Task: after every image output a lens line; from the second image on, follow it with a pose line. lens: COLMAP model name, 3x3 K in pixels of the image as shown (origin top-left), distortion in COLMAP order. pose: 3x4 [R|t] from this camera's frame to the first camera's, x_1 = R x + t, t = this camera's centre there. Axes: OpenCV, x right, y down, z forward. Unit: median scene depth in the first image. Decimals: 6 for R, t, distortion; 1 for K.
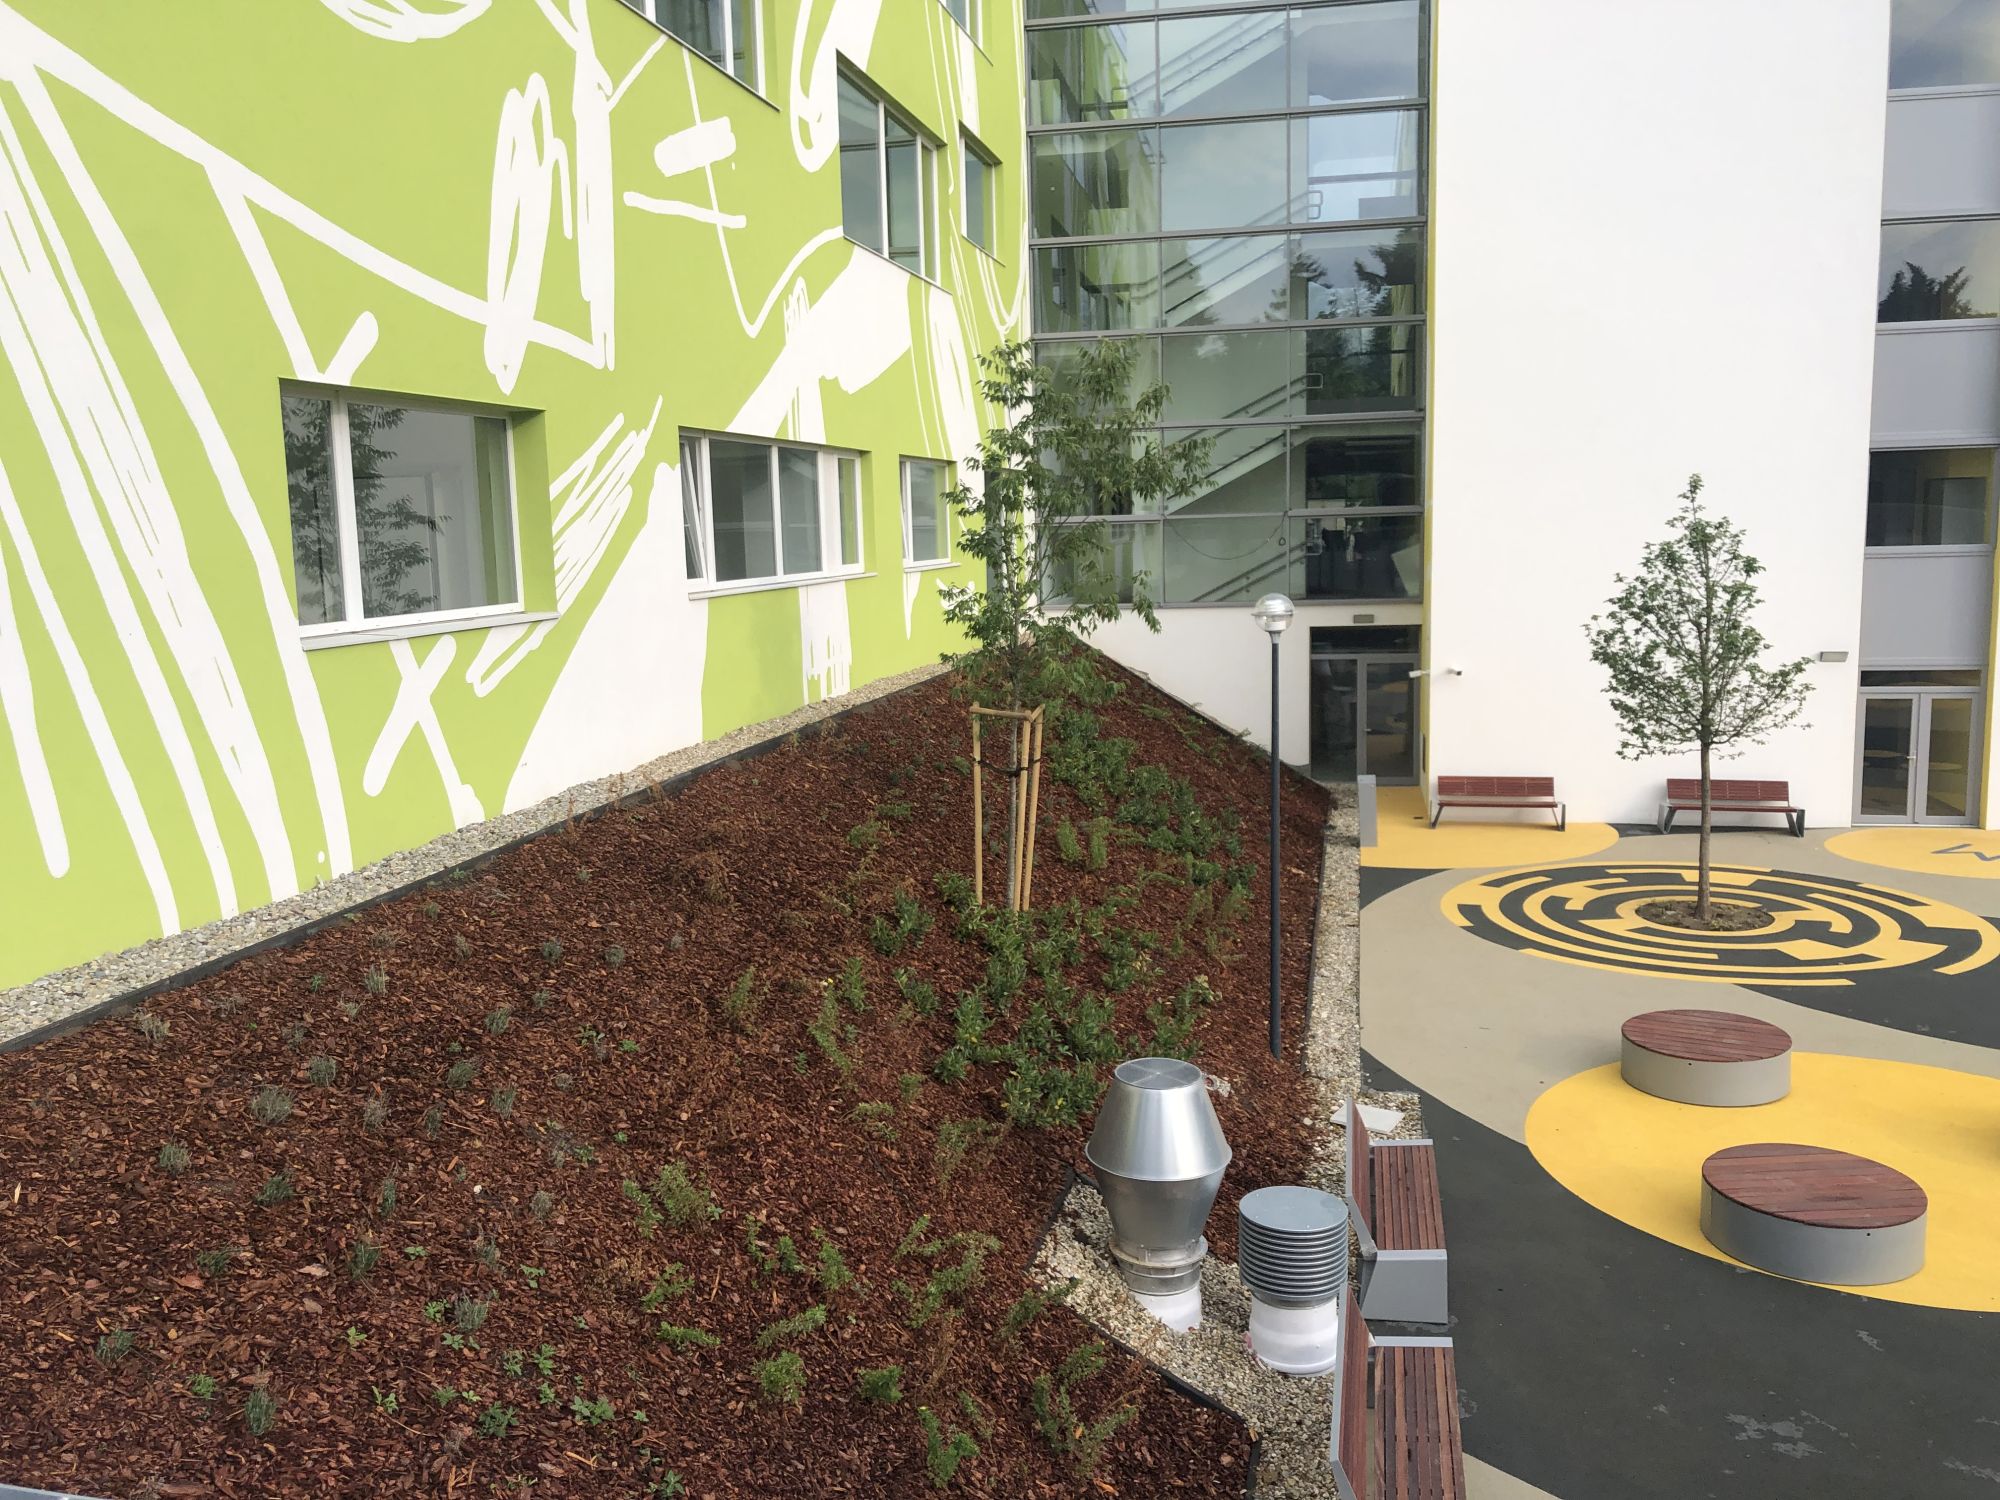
lens RADIAL K [[1636.1, 0, 1000.0], [0, 1636.1, 750.0], [0, 0, 1]] dist [-0.000600, -0.000073]
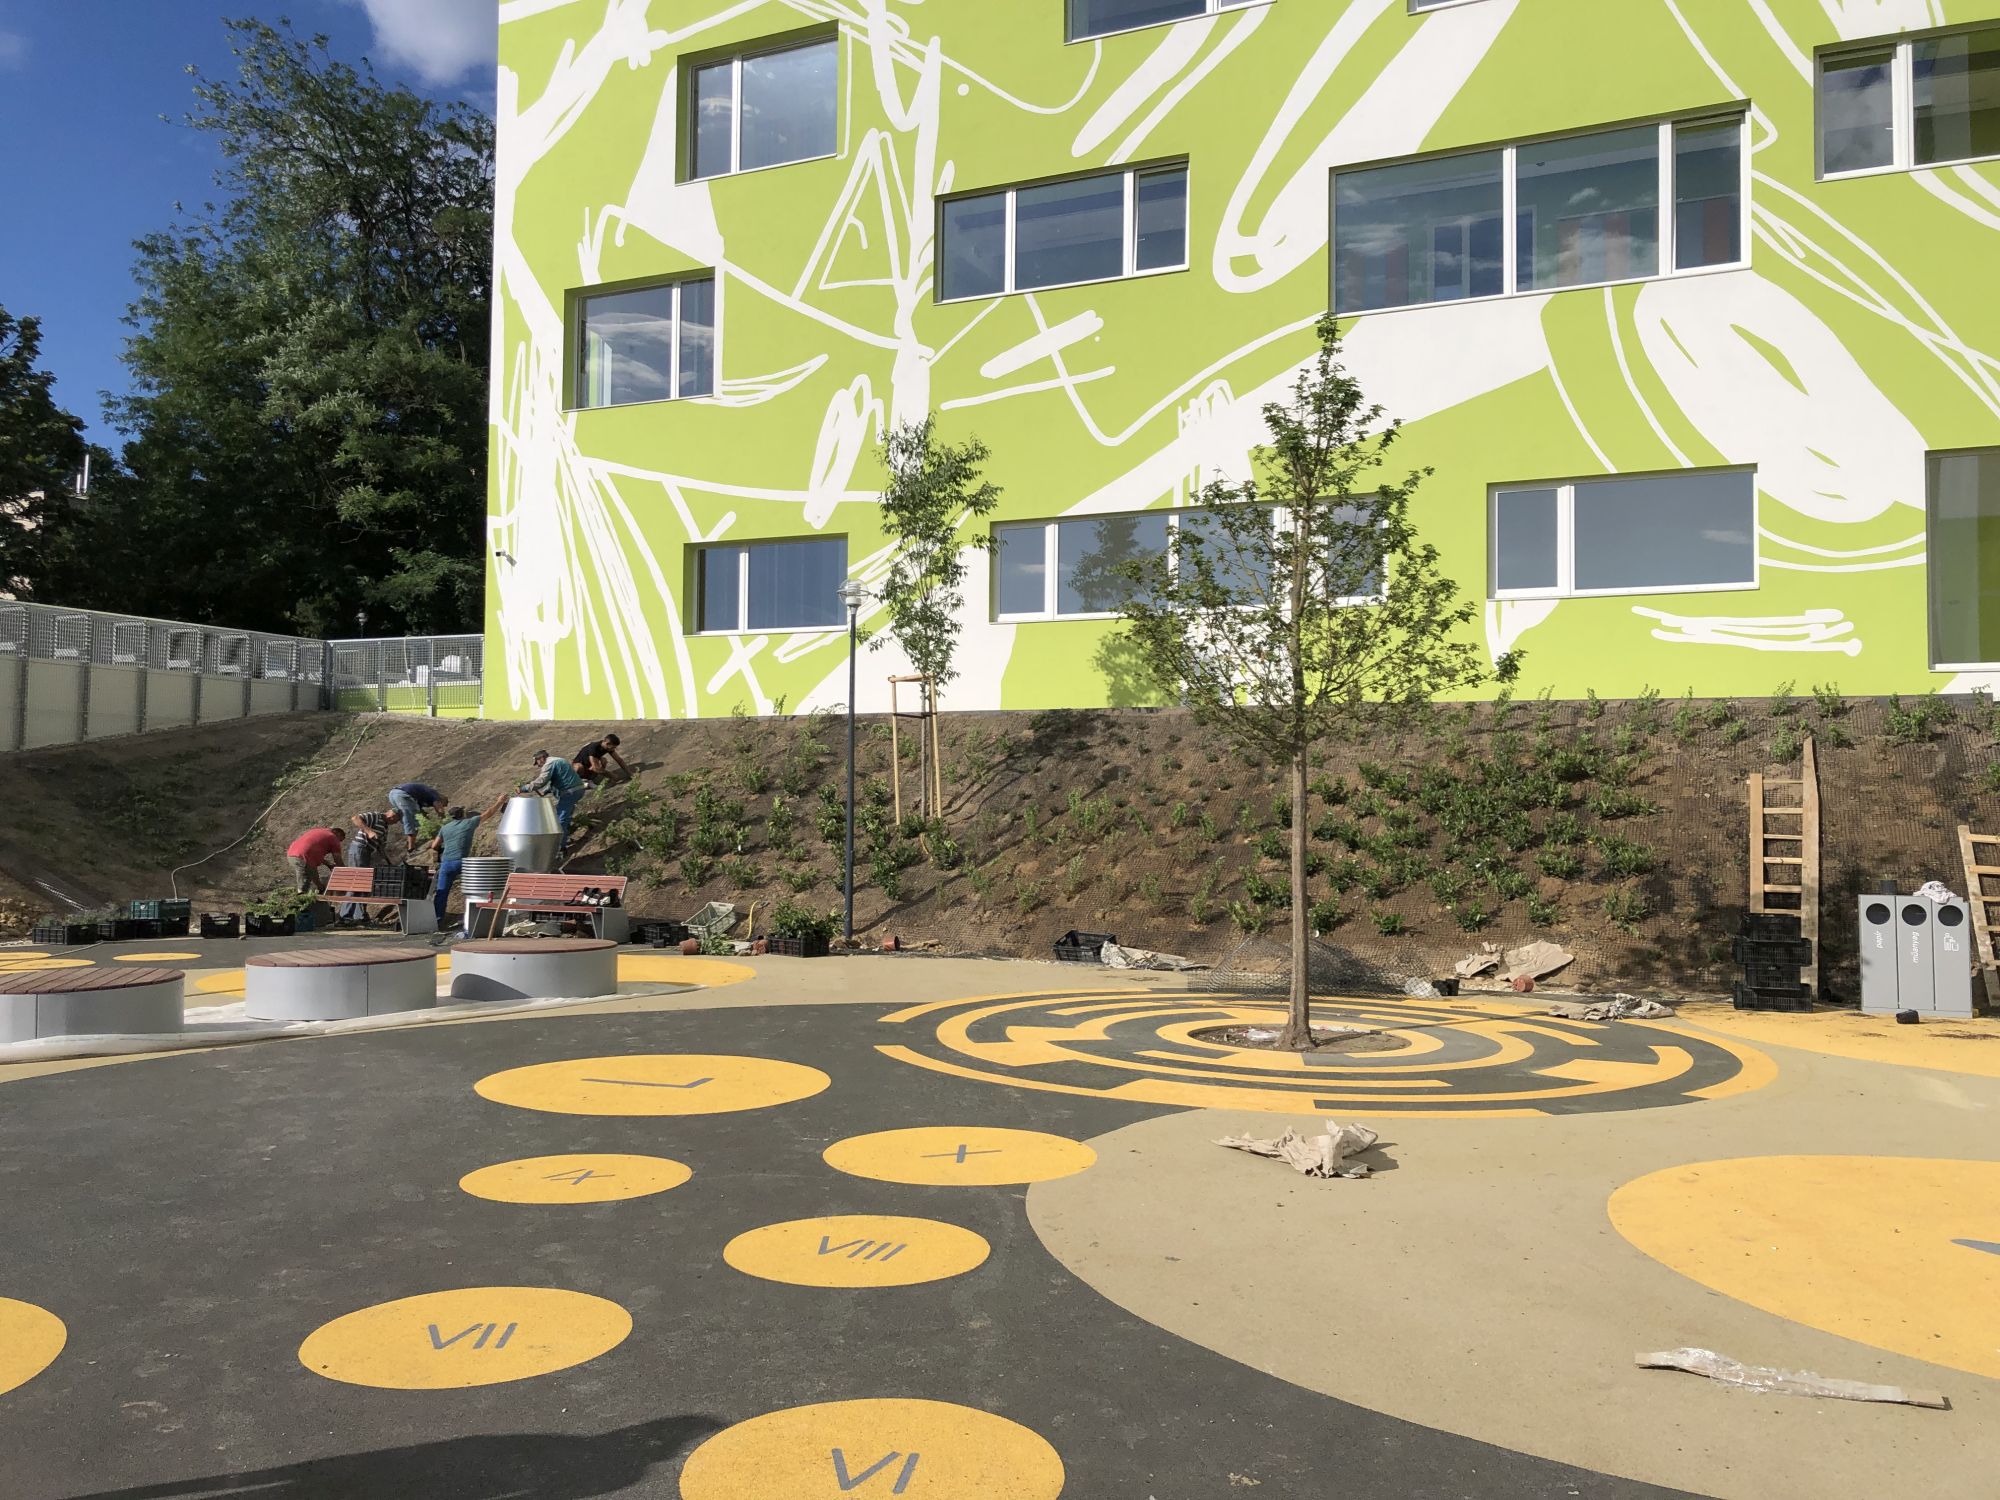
lens RADIAL K [[1636.1, 0, 1000.0], [0, 1636.1, 750.0], [0, 0, 1]] dist [-0.000600, -0.000073]
pose [[-0.213652, -0.024412, -0.976605, 1.964053], [-0.145727, 0.989299, 0.007151, 0.028457], [0.965980, 0.143845, -0.214923, 1.926904]]
